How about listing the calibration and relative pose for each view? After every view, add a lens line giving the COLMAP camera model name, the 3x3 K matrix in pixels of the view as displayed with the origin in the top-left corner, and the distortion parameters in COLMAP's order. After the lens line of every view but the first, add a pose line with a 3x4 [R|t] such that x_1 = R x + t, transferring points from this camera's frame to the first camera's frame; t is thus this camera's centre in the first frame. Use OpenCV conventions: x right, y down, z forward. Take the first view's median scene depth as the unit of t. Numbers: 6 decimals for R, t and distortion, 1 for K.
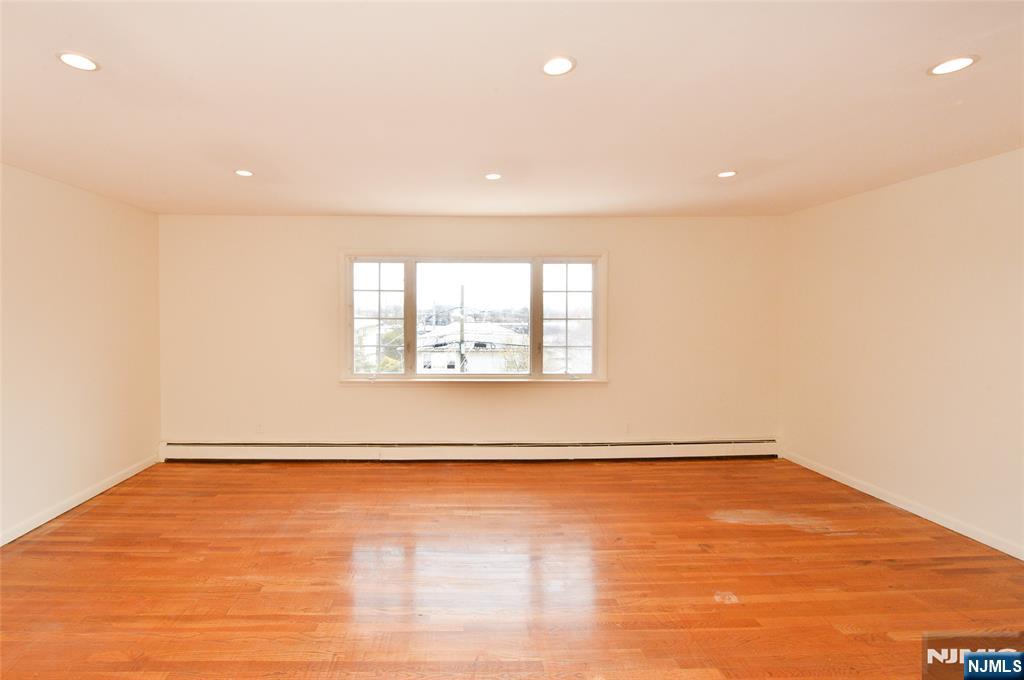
lens RADIAL K [[437.8, 0, 447.1], [0, 437.8, 311.0], [0, 0, 1]] dist [-0.008504, 0.000016]
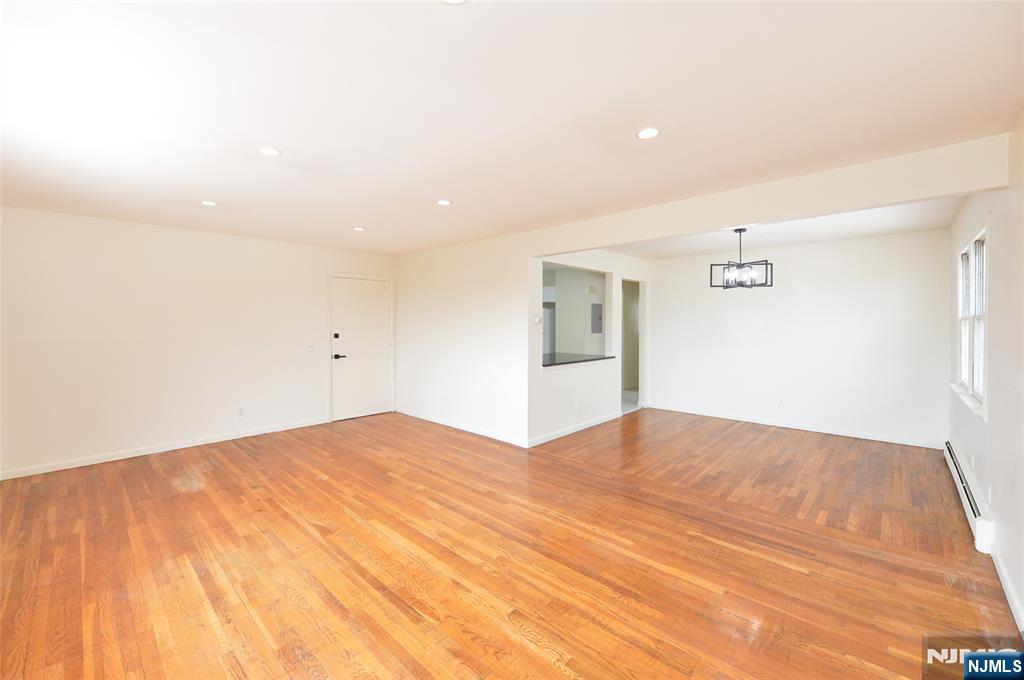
lens RADIAL K [[412.3, 0, 510.2], [0, 412.3, 323.3], [0, 0, 1]] dist [-0.006452, -0.000313]
pose [[-0.726815, -0.000893, 0.686832, -0.739848], [0.001959, 0.999992, 0.003373, 0.022642], [-0.686830, 0.003797, -0.726808, 1.186345]]
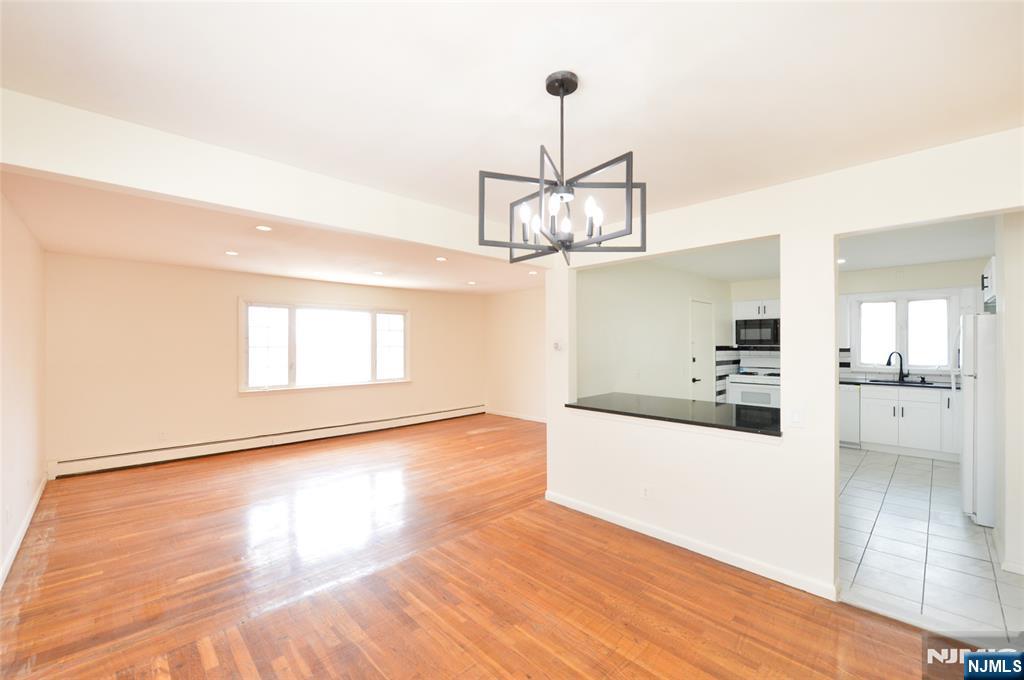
lens RADIAL K [[419.6, 0, 512.2], [0, 419.6, 315.0], [0, 0, 1]] dist [-0.014624, 0.000402]
pose [[0.723193, 0.046993, 0.689046, -0.732856], [0.001342, 0.997585, -0.069443, 0.012915], [-0.690645, 0.051145, 0.721383, -0.741239]]
